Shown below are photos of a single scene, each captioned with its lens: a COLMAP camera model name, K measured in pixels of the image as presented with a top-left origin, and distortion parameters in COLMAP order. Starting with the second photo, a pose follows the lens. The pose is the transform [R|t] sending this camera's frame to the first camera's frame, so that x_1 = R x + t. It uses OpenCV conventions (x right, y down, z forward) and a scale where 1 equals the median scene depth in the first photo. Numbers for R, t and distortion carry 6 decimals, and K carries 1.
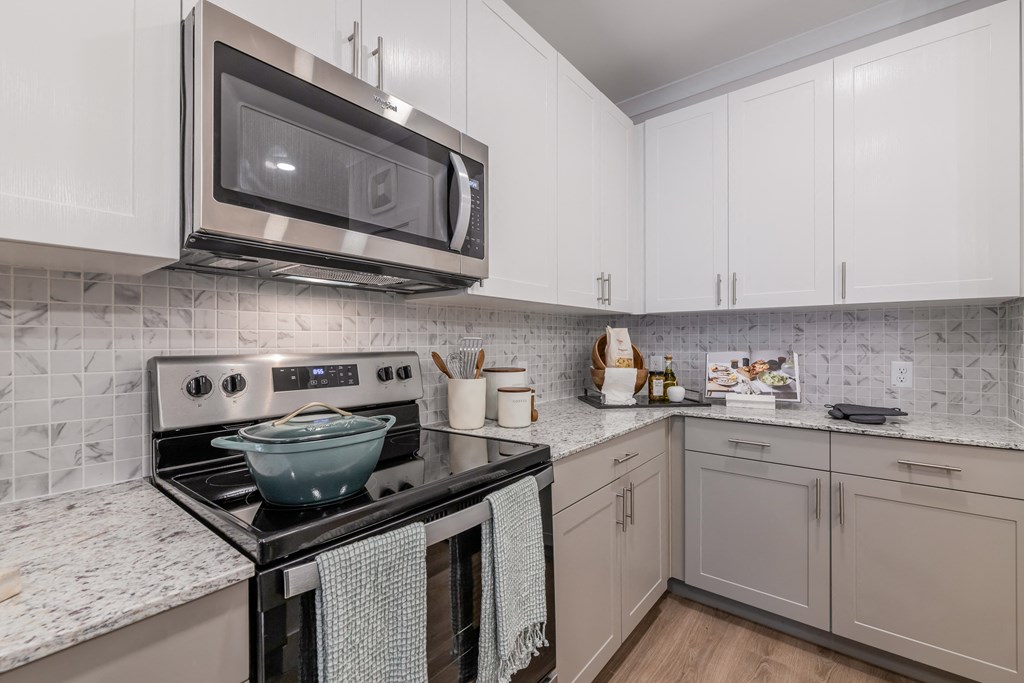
lens RADIAL K [[421.8, 0, 506.7], [0, 421.8, 342.6], [0, 0, 1]] dist [-0.000892, -0.000548]
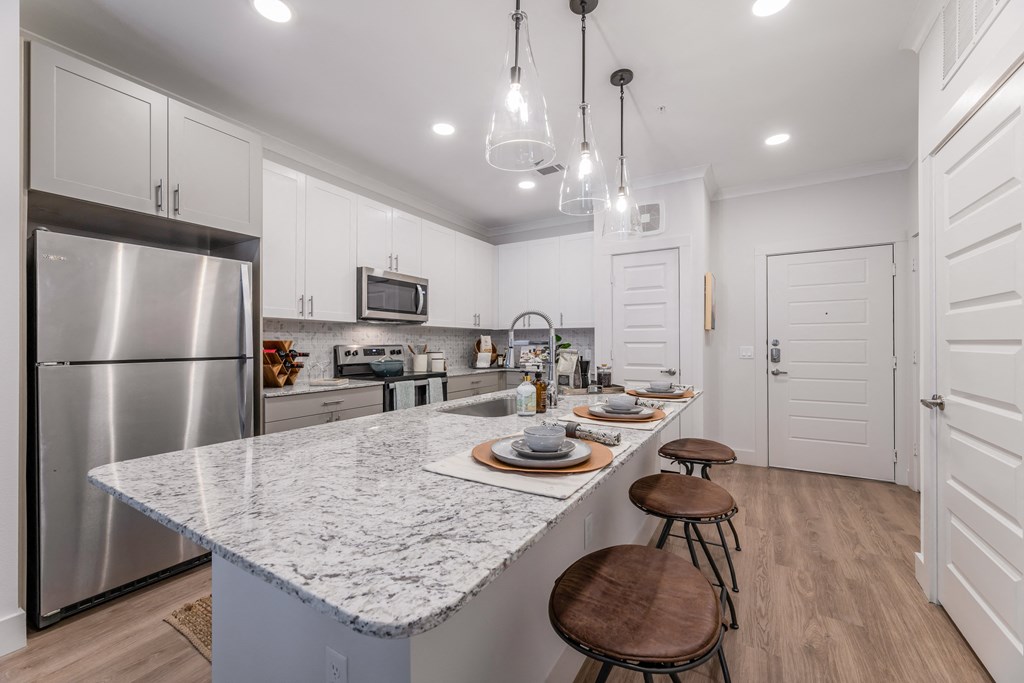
lens RADIAL K [[421.8, 0, 506.7], [0, 421.8, 342.6], [0, 0, 1]] dist [-0.000892, -0.000548]
pose [[0.990316, 0.002937, 0.138798, 0.089166], [-0.002573, 0.999993, -0.002800, 0.012192], [-0.138805, 0.002416, 0.990317, -1.961597]]
